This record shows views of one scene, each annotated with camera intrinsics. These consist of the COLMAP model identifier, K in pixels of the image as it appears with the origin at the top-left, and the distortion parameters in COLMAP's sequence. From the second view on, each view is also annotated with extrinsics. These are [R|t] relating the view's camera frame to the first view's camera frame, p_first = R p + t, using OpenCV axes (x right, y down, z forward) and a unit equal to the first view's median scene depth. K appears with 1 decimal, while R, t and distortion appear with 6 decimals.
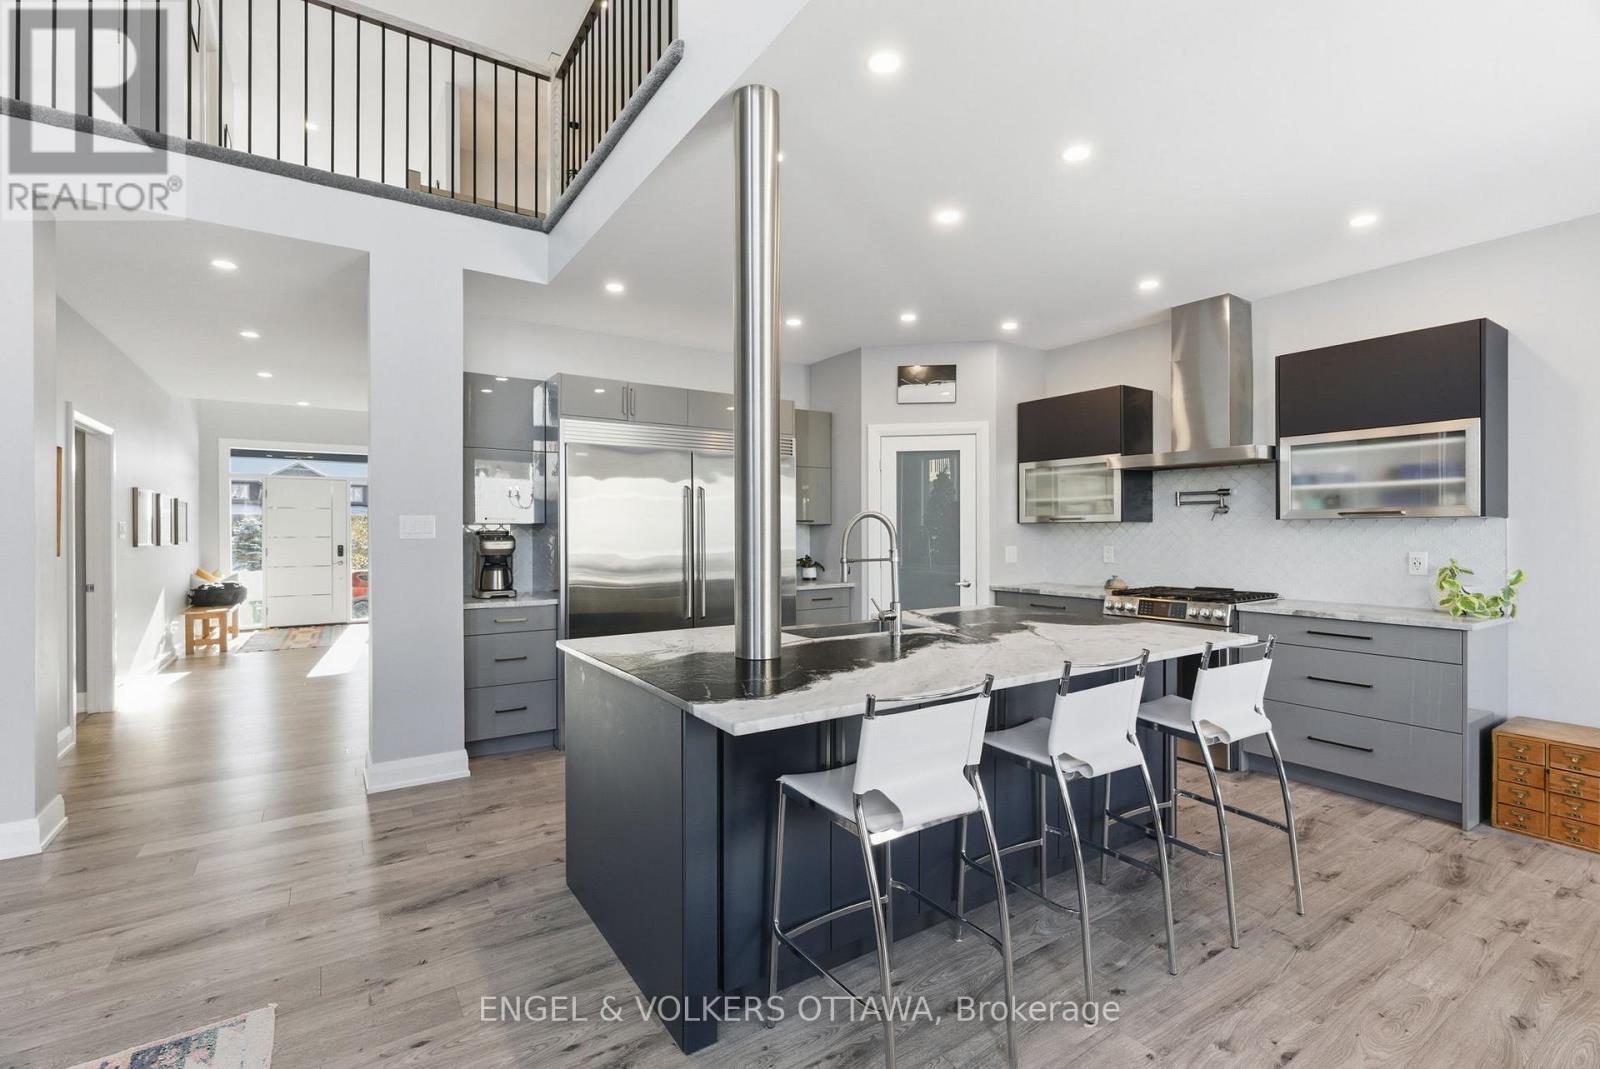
lens RADIAL K [[715.7, 0, 801.2], [0, 715.7, 528.9], [0, 0, 1]] dist [0.004802, 0.000586]
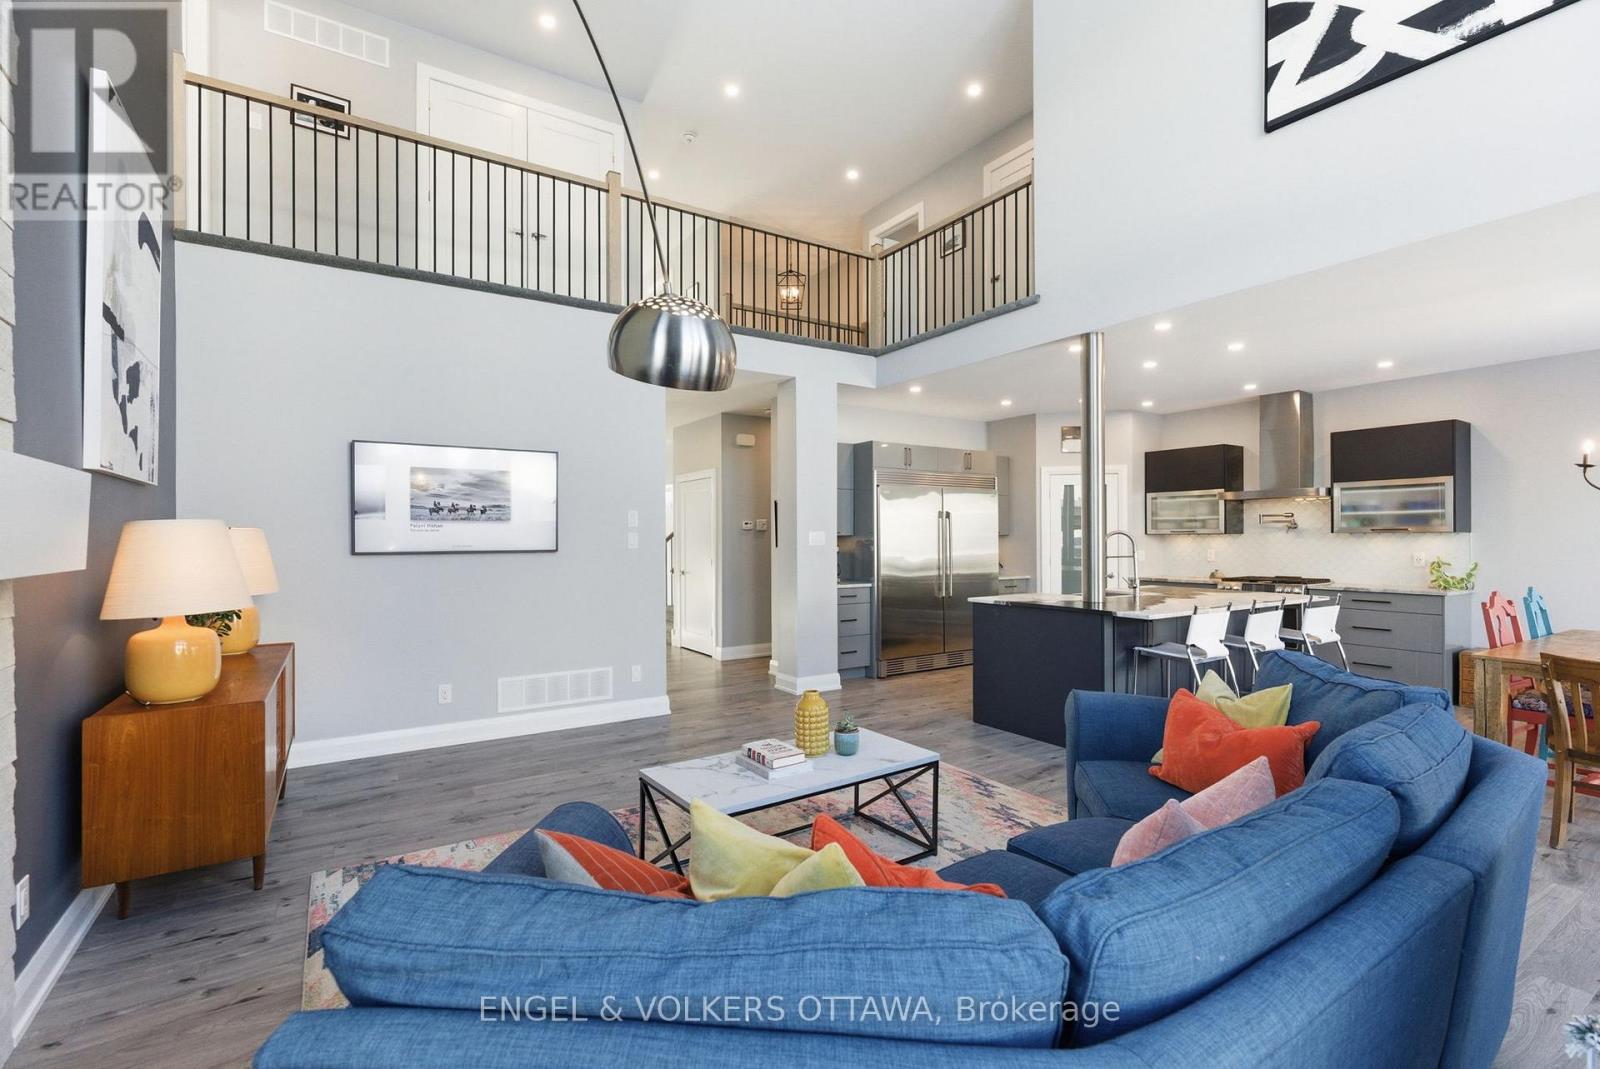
lens RADIAL K [[715.7, 0, 806.7], [0, 715.7, 533.4], [0, 0, 1]] dist [0.004802, 0.000586]
pose [[0.999937, -0.001923, -0.011023, -0.517843], [0.001905, 0.999997, -0.001699, -0.011941], [0.011026, 0.001677, 0.999938, -0.650605]]
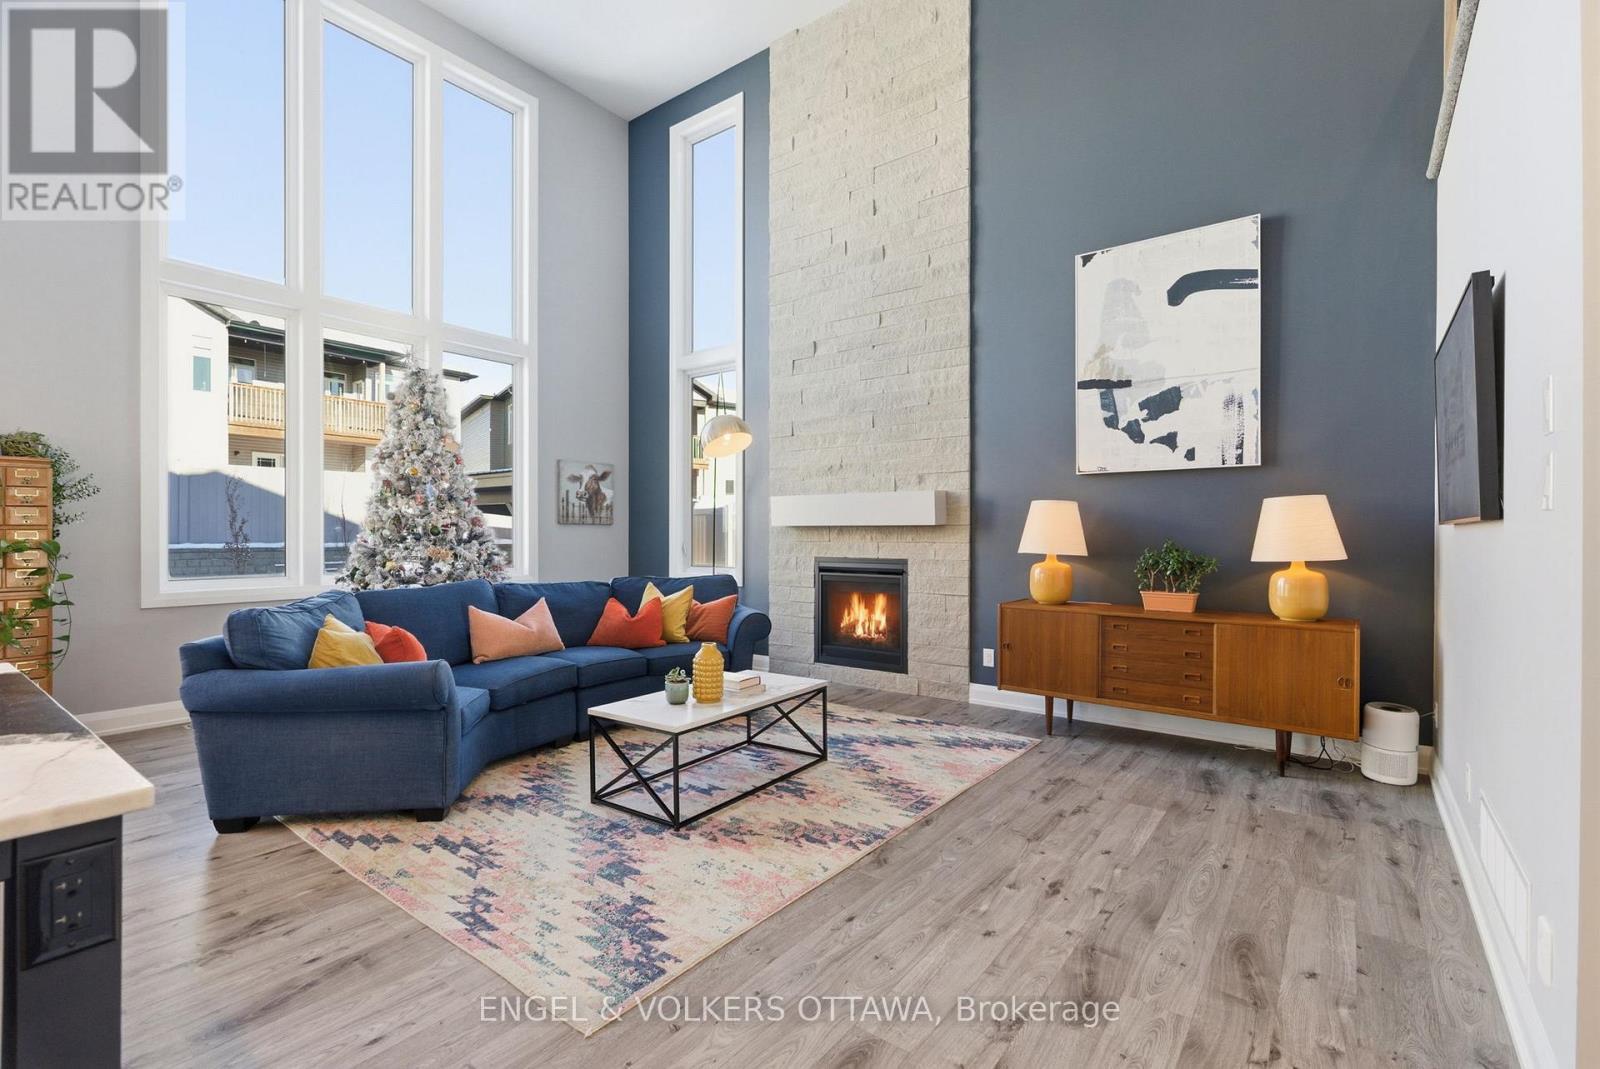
lens RADIAL K [[715.7, 0, 800.0], [0, 715.7, 534.9], [0, 0, 1]] dist [0.004802, 0.000586]
pose [[-0.948041, 0.000347, -0.318149, -0.353728], [0.001121, 0.999997, -0.002250, 0.029887], [0.318147, -0.002490, -0.948038, 0.957156]]
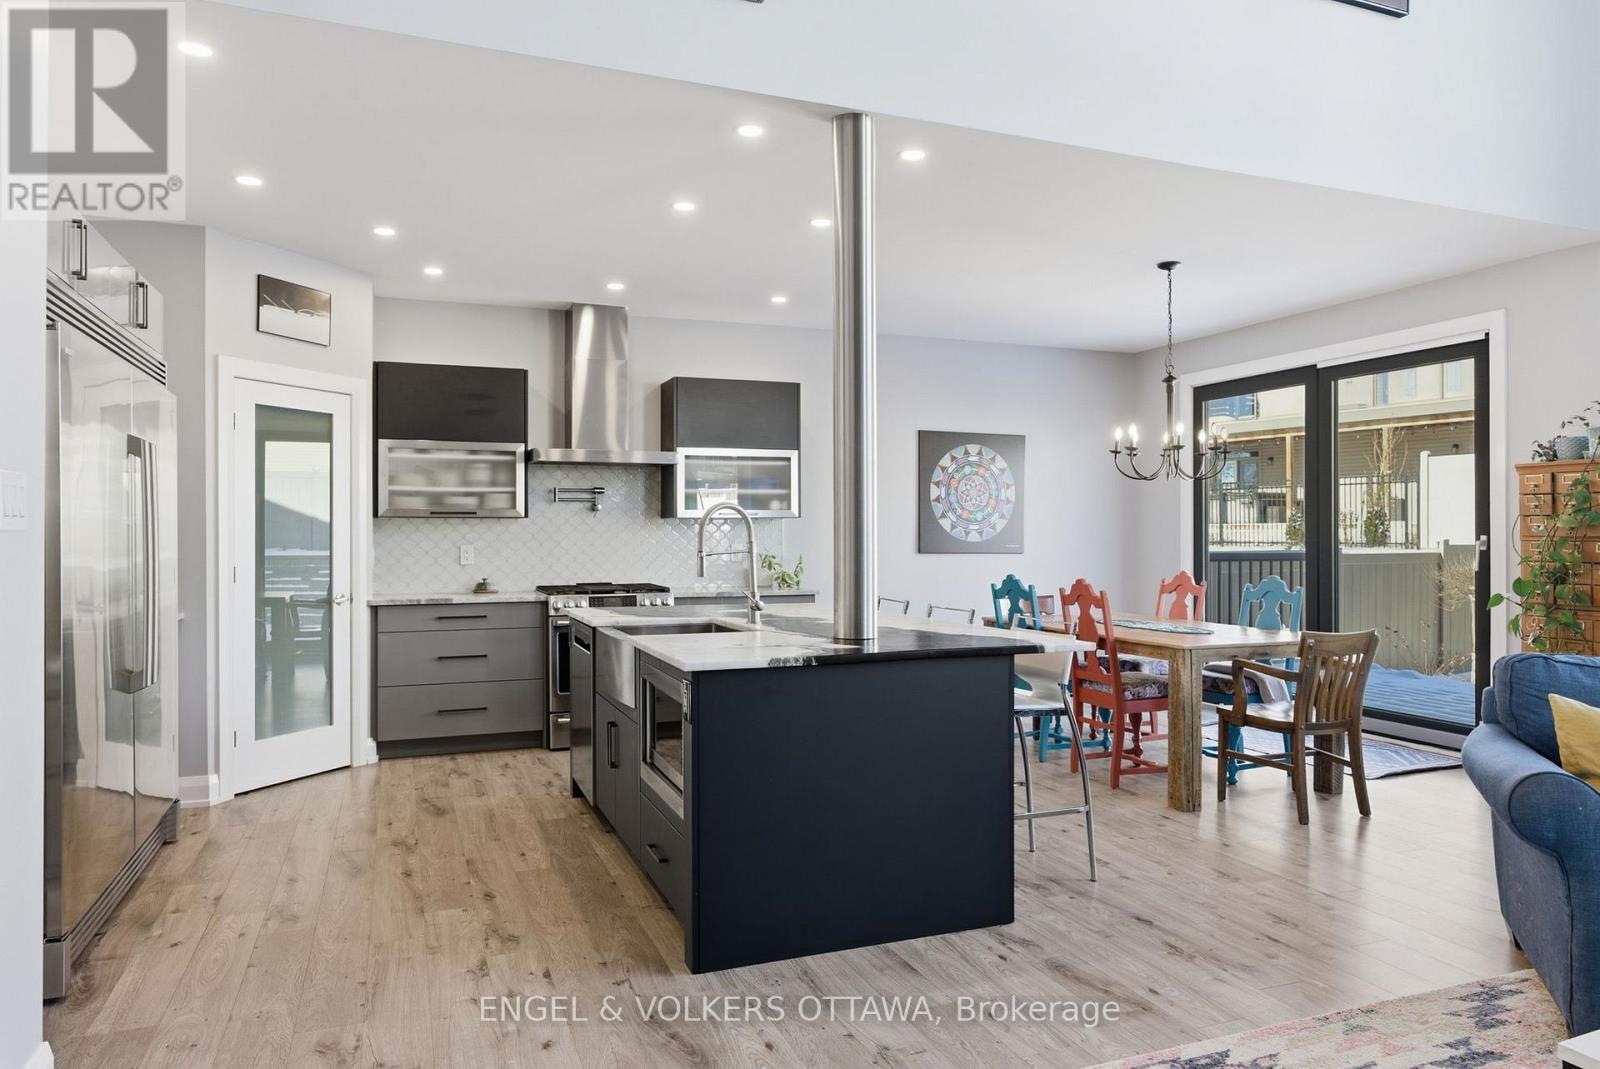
lens RADIAL K [[1048.4, 0, 799.8], [0, 1048.4, 535.9], [0, 0, 1]] dist [-0.006247, -0.000685]
pose [[0.224245, -0.003416, 0.974527, -0.956679], [0.000716, 0.999994, 0.003341, 0.011142], [-0.974532, -0.000051, 0.224246, 0.433969]]
